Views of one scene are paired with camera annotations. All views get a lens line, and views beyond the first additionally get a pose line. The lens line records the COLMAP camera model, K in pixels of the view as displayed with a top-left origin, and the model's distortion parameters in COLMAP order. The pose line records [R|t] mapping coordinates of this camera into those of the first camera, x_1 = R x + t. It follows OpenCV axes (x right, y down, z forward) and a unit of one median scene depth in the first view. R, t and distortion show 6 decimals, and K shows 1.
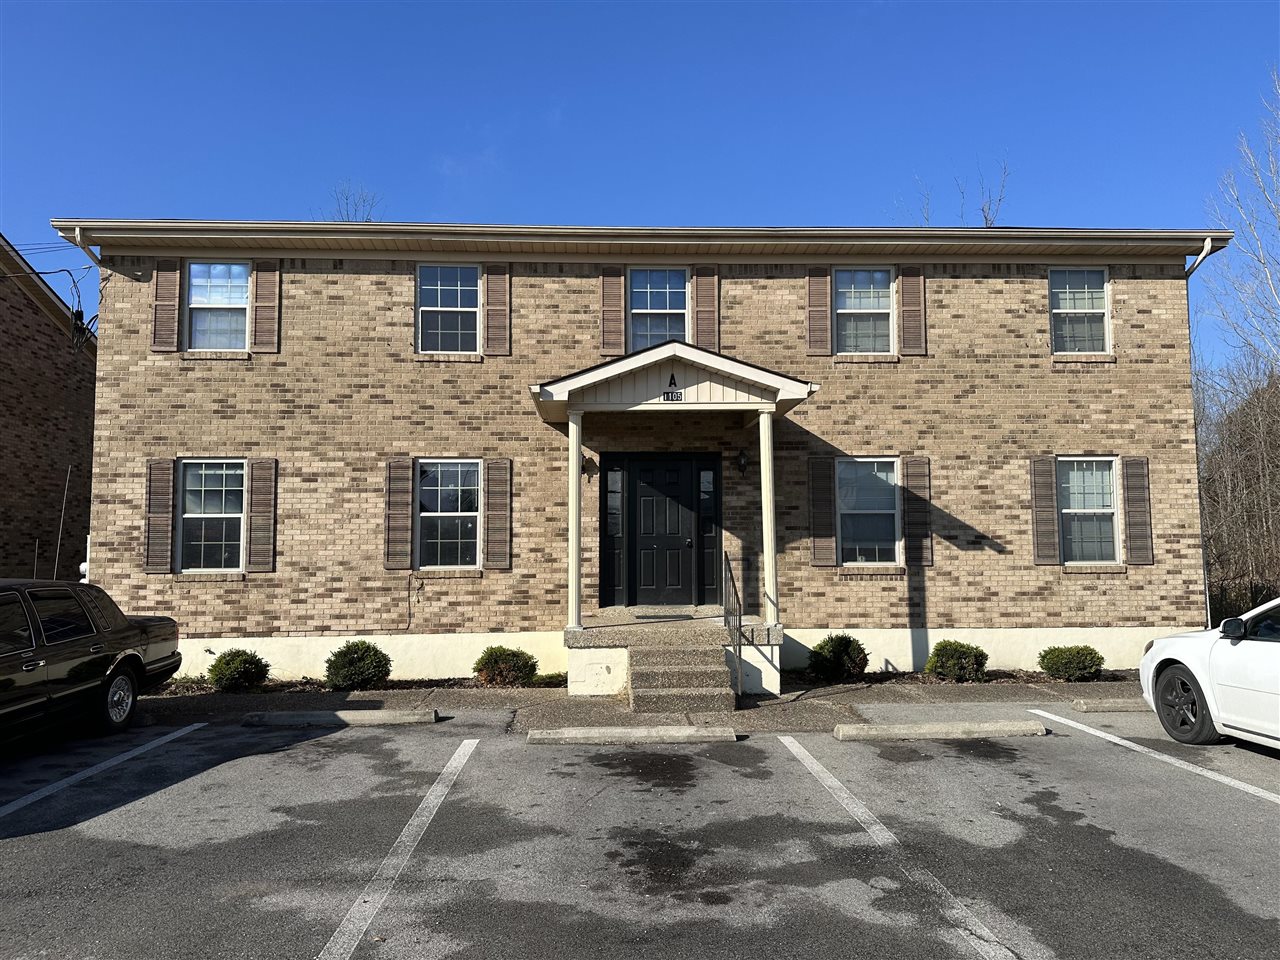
lens RADIAL K [[893.3, 0, 638.5], [0, 893.3, 490.1], [0, 0, 1]] dist [0.073118, -0.084376]
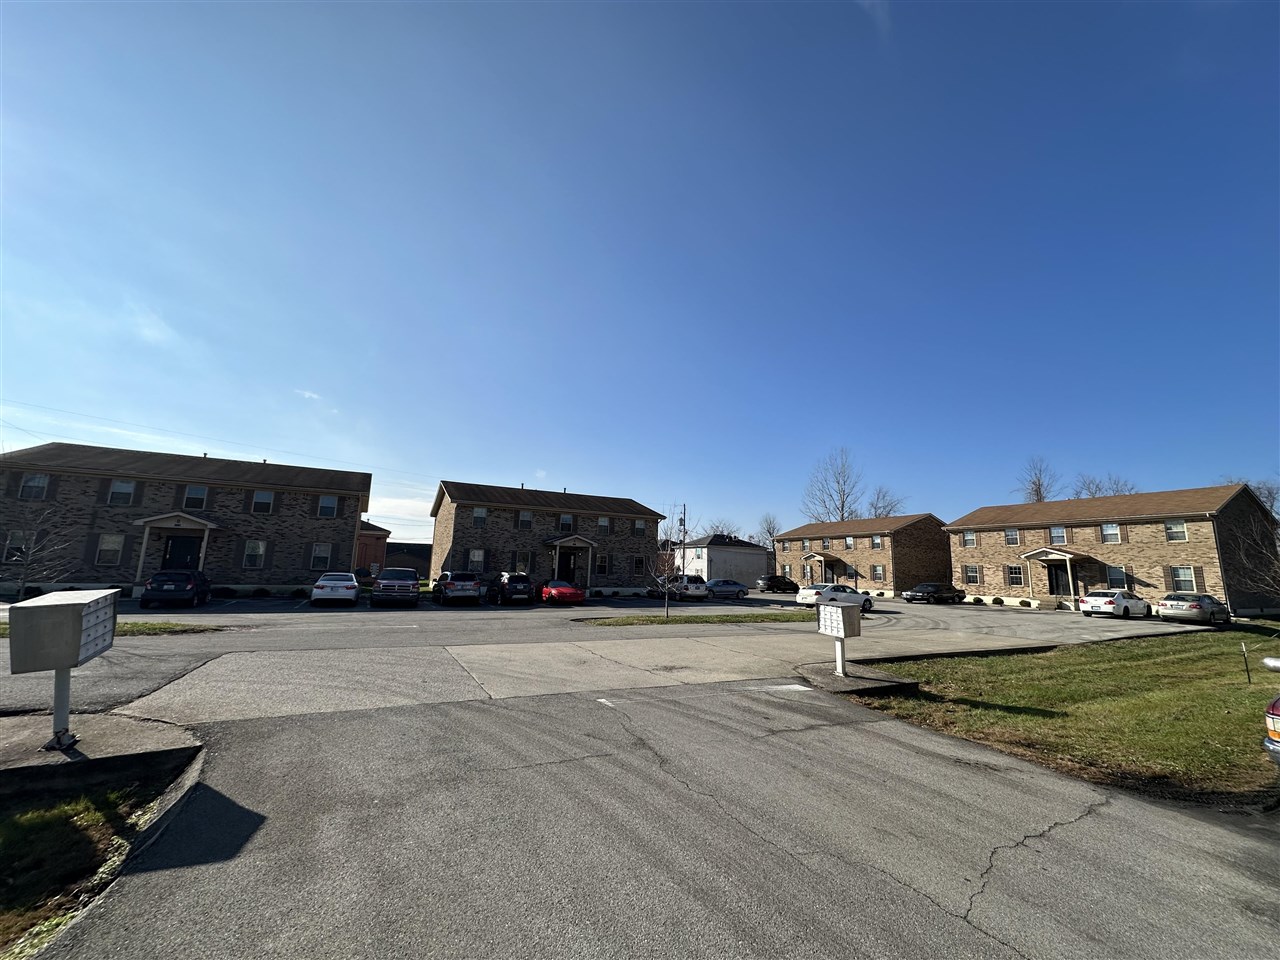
lens RADIAL K [[508.9, 0, 640.0], [0, 508.9, 480.0], [0, 0, 1]] dist [-0.001531, 0.000250]
pose [[0.422270, -0.137953, -0.895911, 1.646384], [0.032036, 0.990005, -0.137342, -0.193993], [0.905904, 0.029294, 0.422469, -2.355167]]
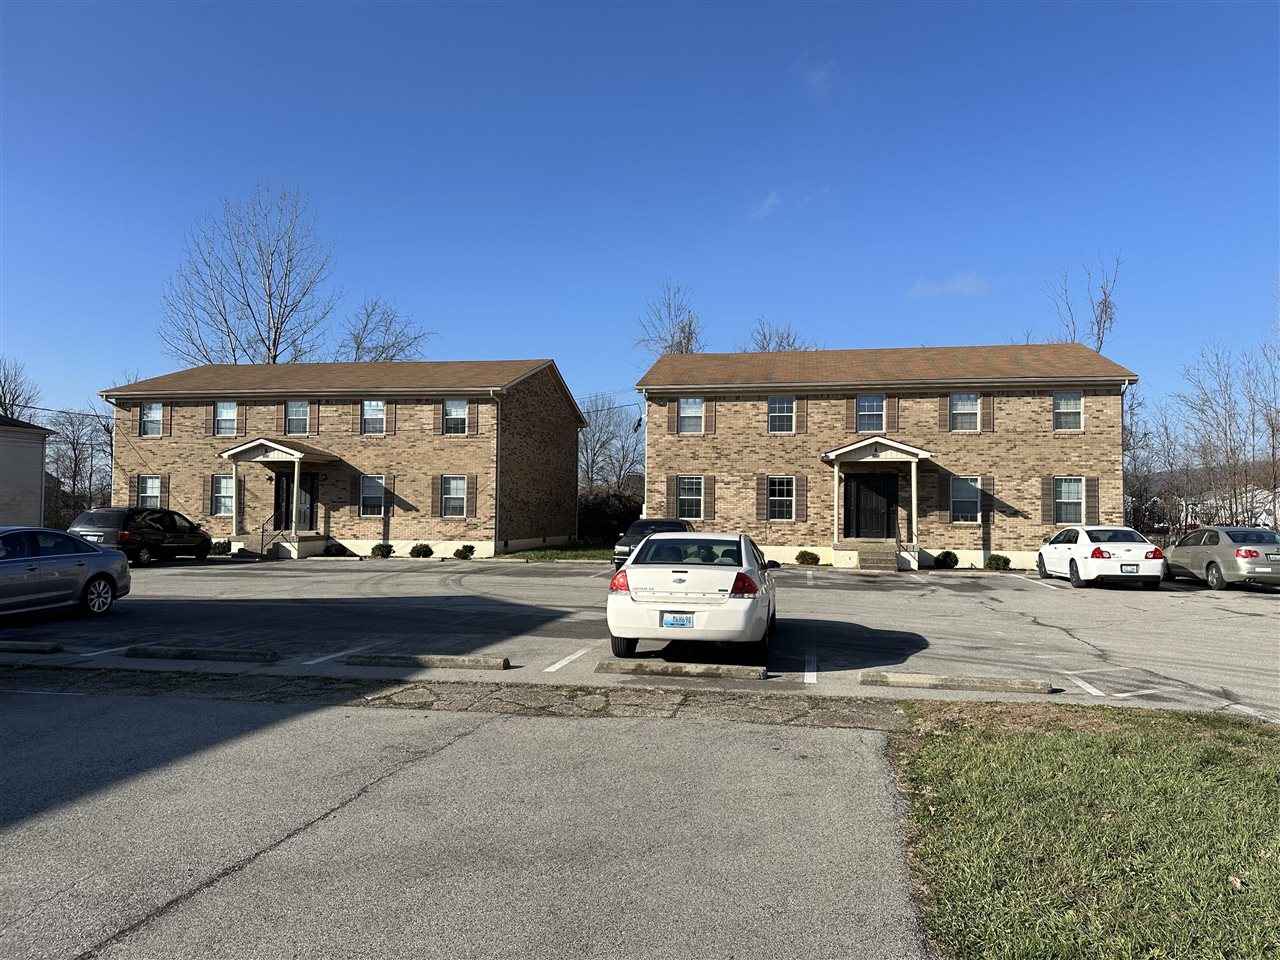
lens RADIAL K [[887.8, 0, 640.0], [0, 887.8, 480.0], [0, 0, 1]] dist [0.143614, -0.287894]
pose [[0.973881, 0.009848, -0.226844, -0.033544], [-0.002688, 0.999489, 0.031850, -0.099455], [0.227042, -0.030408, 0.973410, -1.459778]]
